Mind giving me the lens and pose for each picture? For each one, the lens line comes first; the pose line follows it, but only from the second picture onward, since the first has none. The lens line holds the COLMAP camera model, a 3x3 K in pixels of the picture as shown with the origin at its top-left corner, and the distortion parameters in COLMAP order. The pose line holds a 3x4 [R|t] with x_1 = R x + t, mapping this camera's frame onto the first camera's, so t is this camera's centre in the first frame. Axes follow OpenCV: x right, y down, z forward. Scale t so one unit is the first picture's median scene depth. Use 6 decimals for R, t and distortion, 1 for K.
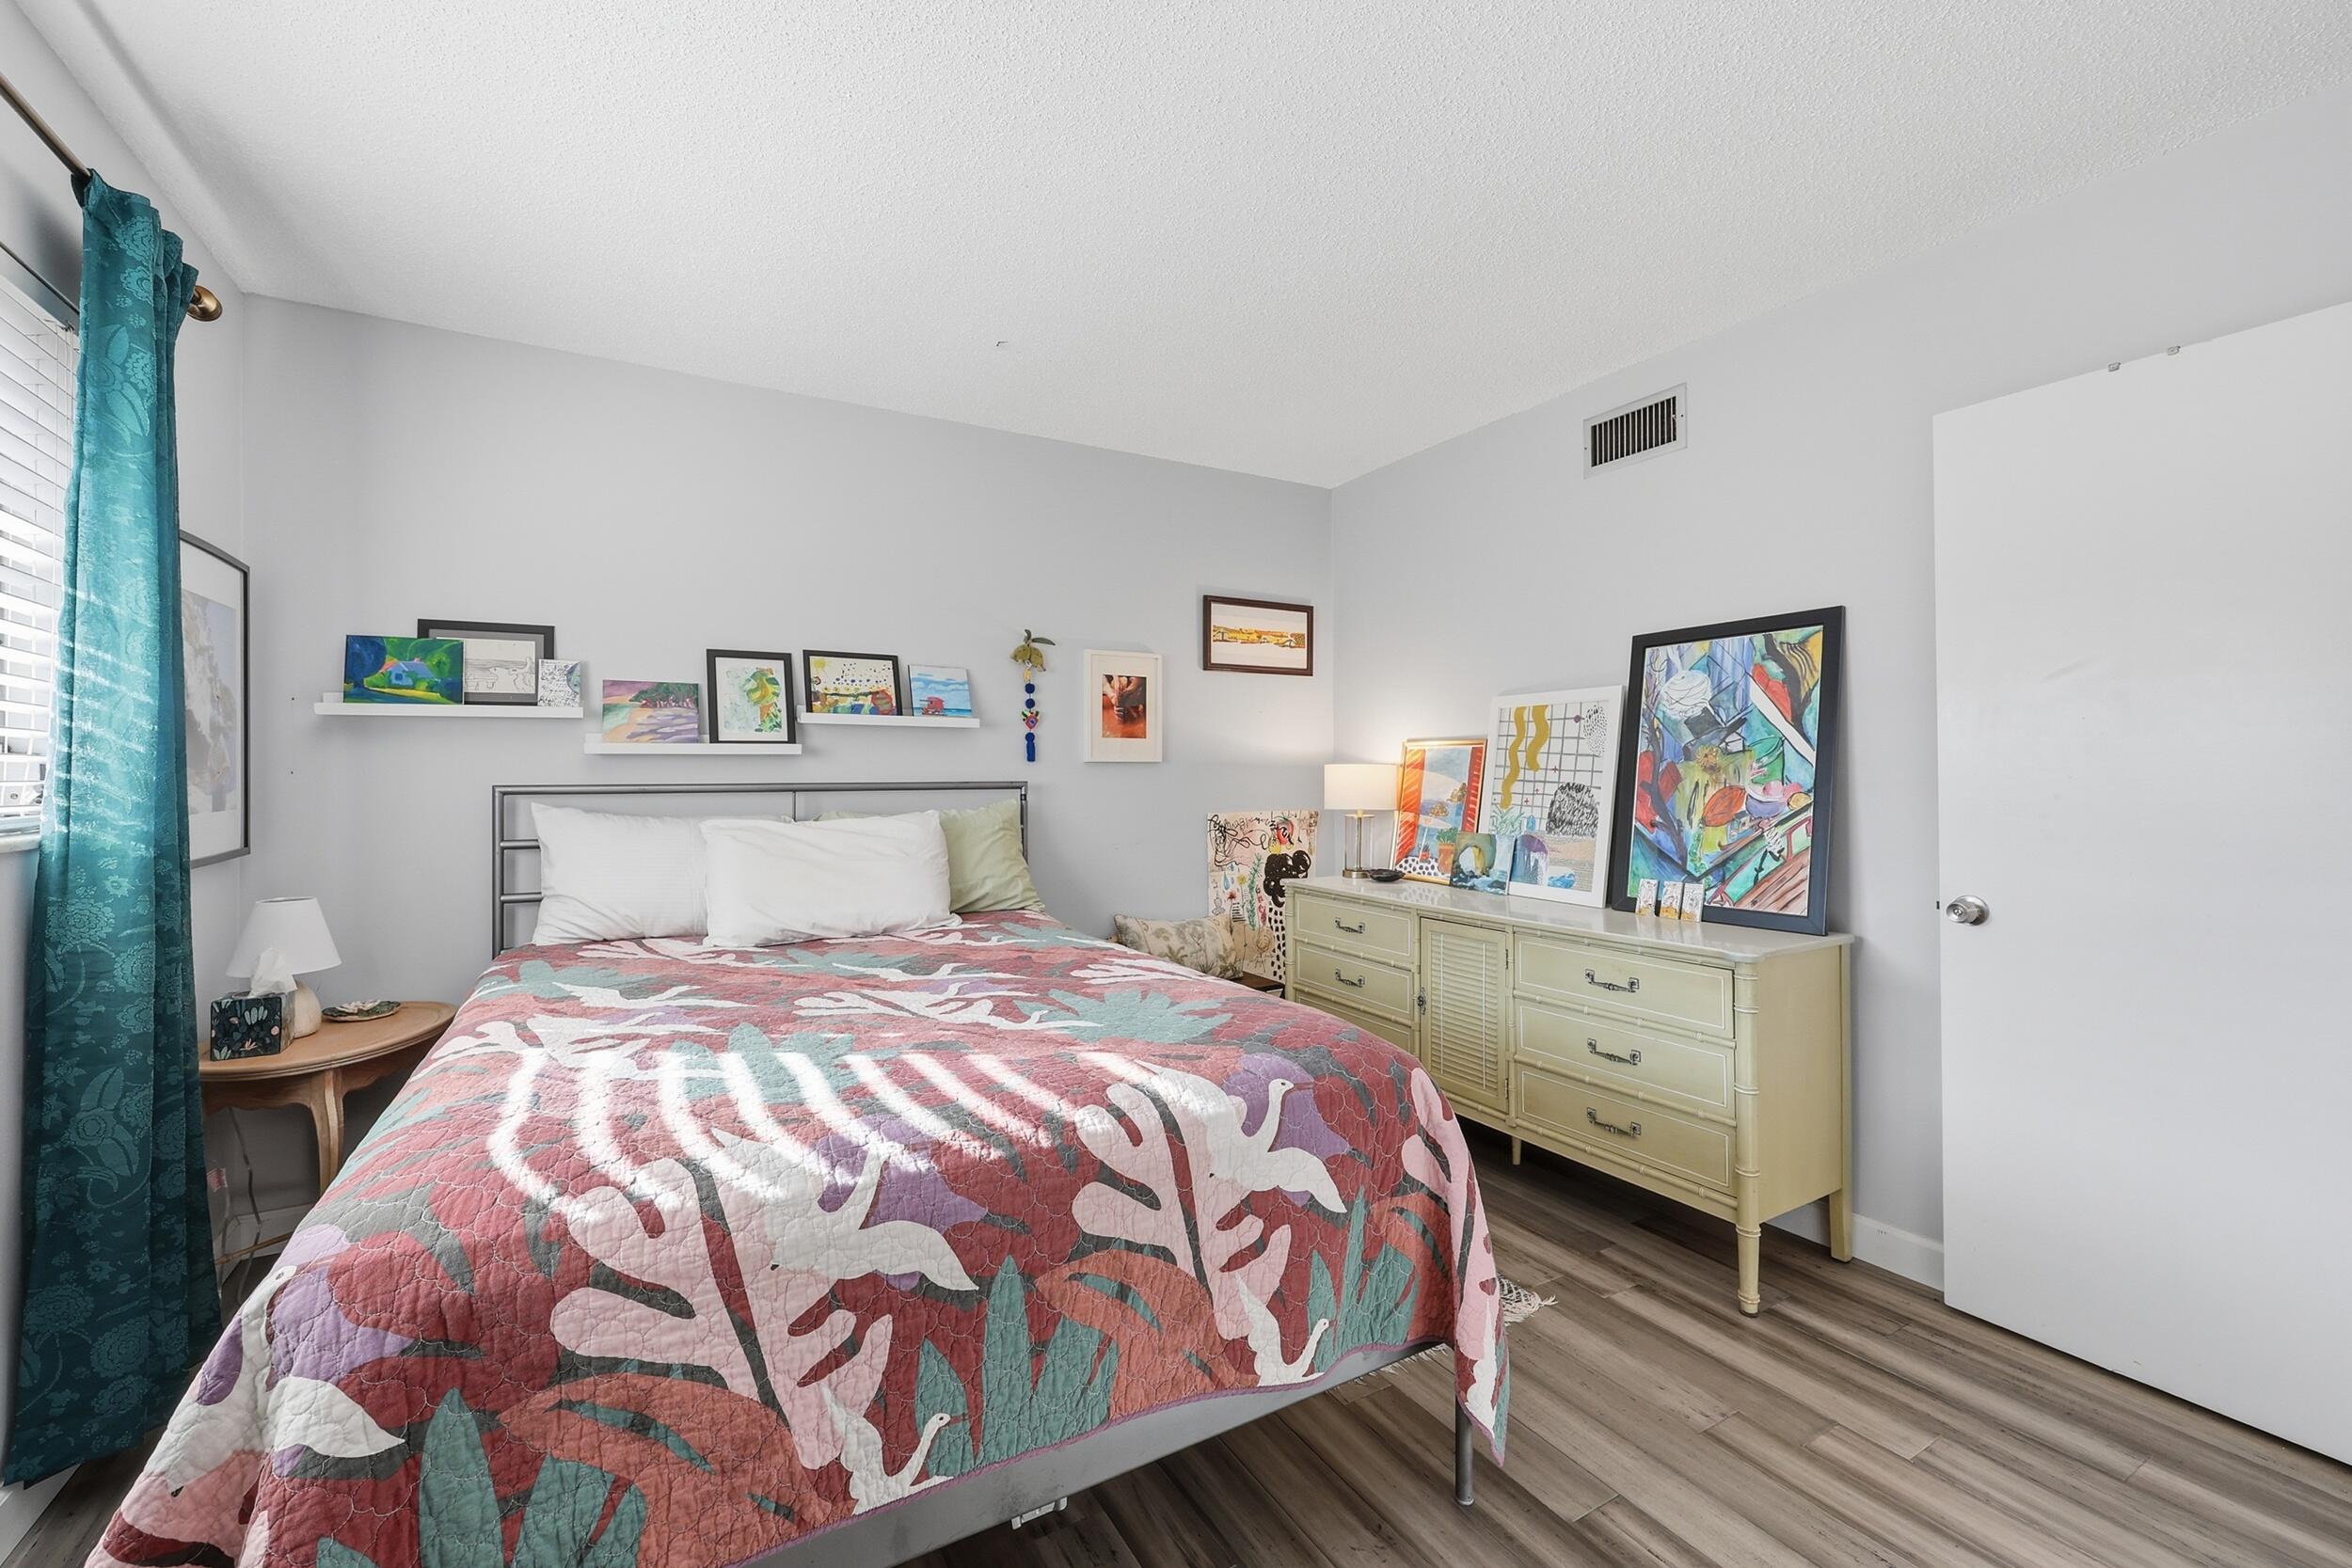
lens RADIAL K [[967.7, 0, 1164.7], [0, 967.7, 774.2], [0, 0, 1]] dist [-0.002197, 0.000249]
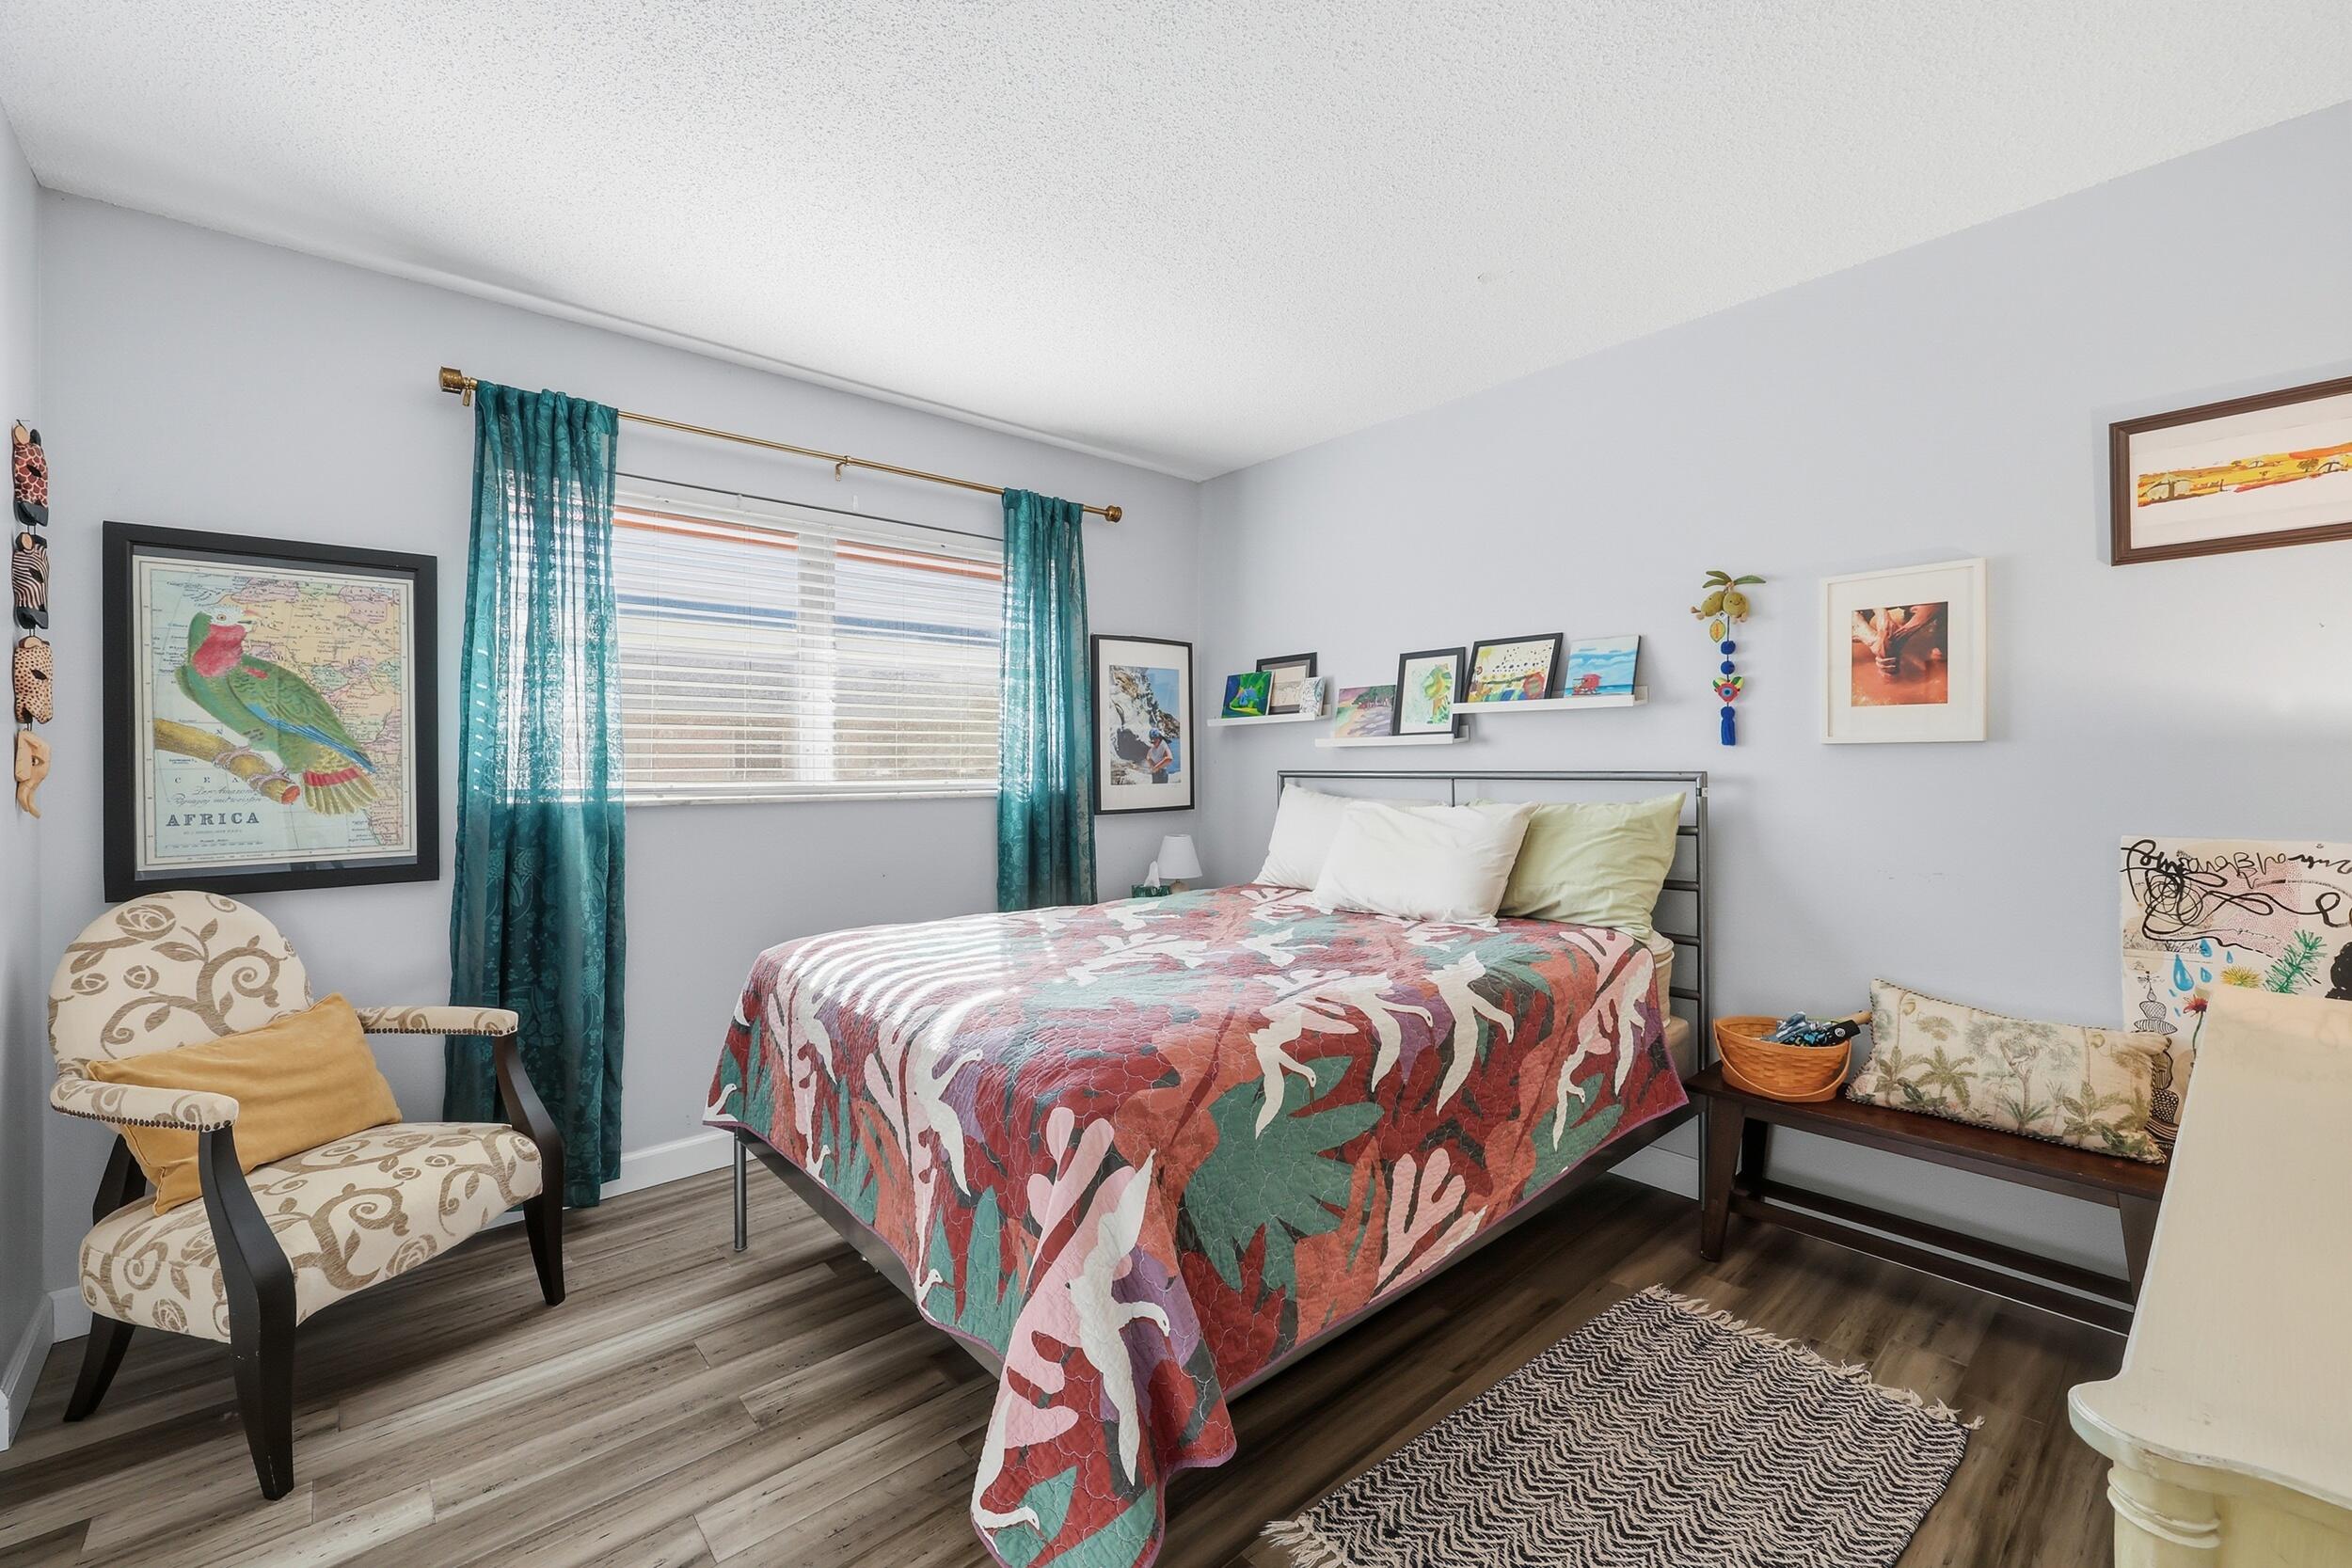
lens RADIAL K [[967.7, 0, 1157.6], [0, 967.7, 767.1], [0, 0, 1]] dist [-0.002197, 0.000249]
pose [[0.184276, 0.003978, -0.982867, 0.521726], [0.001543, 0.999989, 0.004336, -0.000004], [0.982873, -0.002315, 0.184268, 0.433374]]
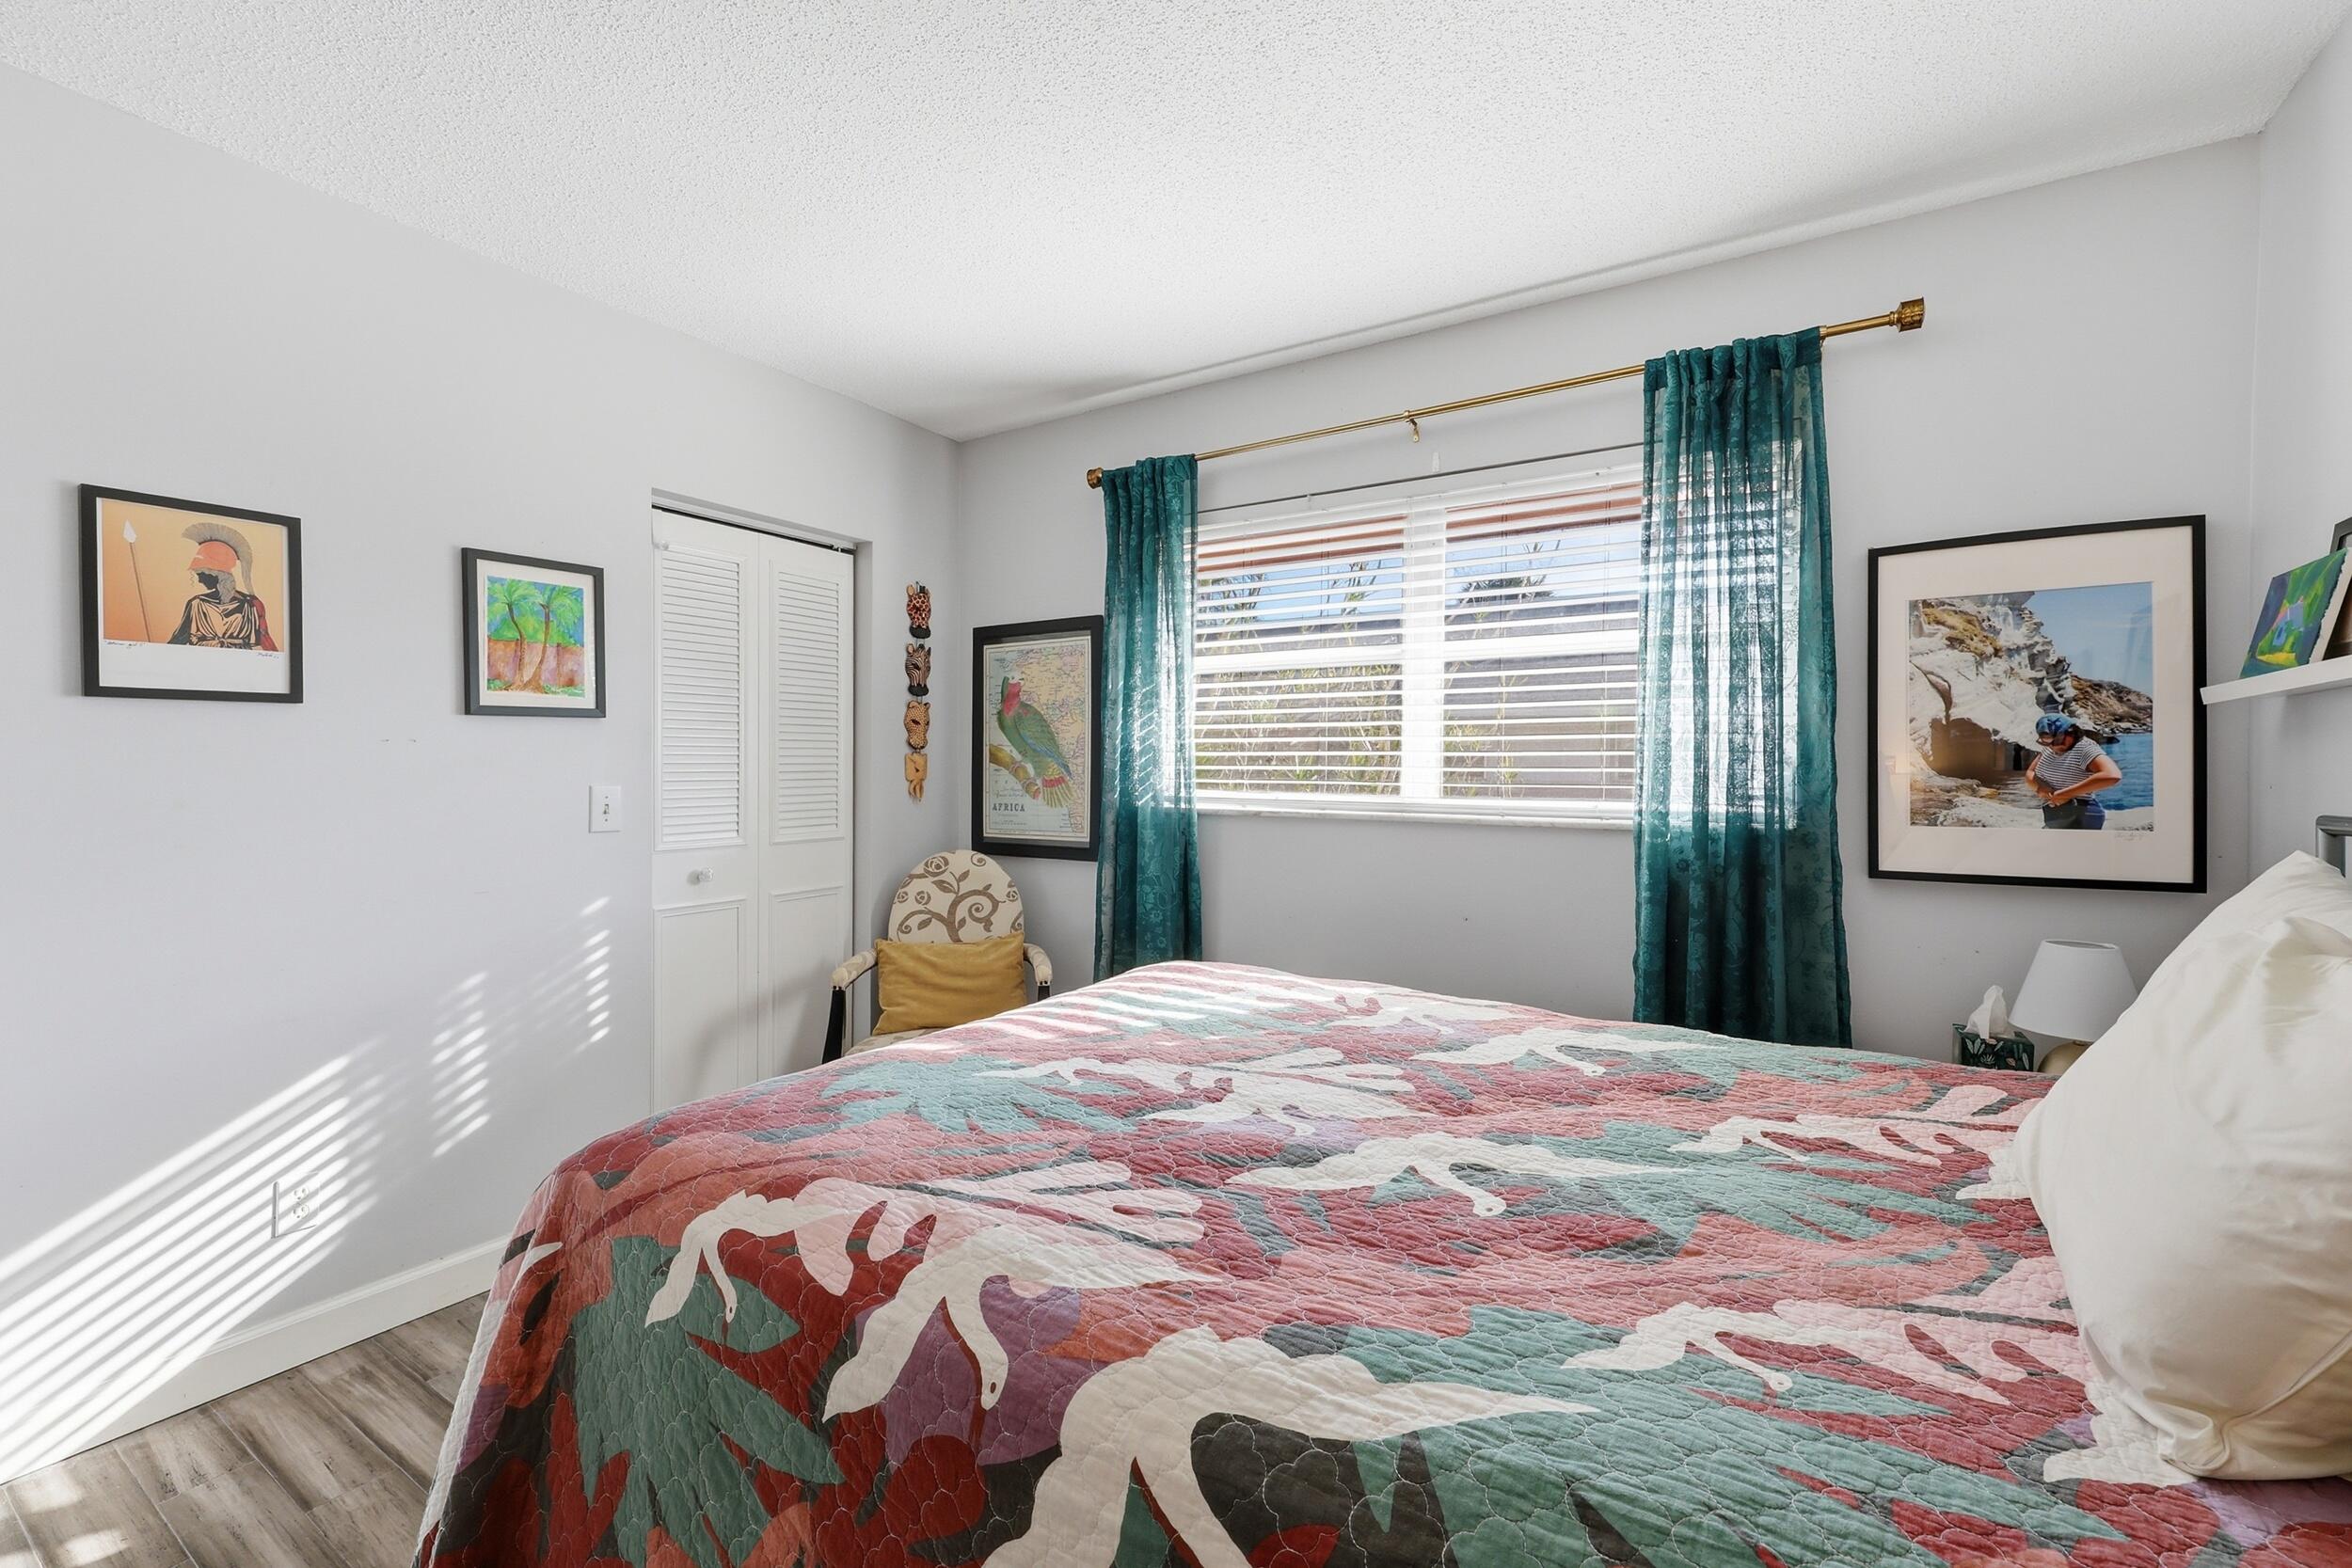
lens RADIAL K [[967.7, 0, 1176.3], [0, 967.7, 775.5], [0, 0, 1]] dist [-0.002197, 0.000249]
pose [[-0.886097, -0.000914, -0.463499, 0.090393], [-0.006623, 0.999921, 0.010688, -0.008607], [0.463452, 0.012540, -0.886033, 0.906326]]
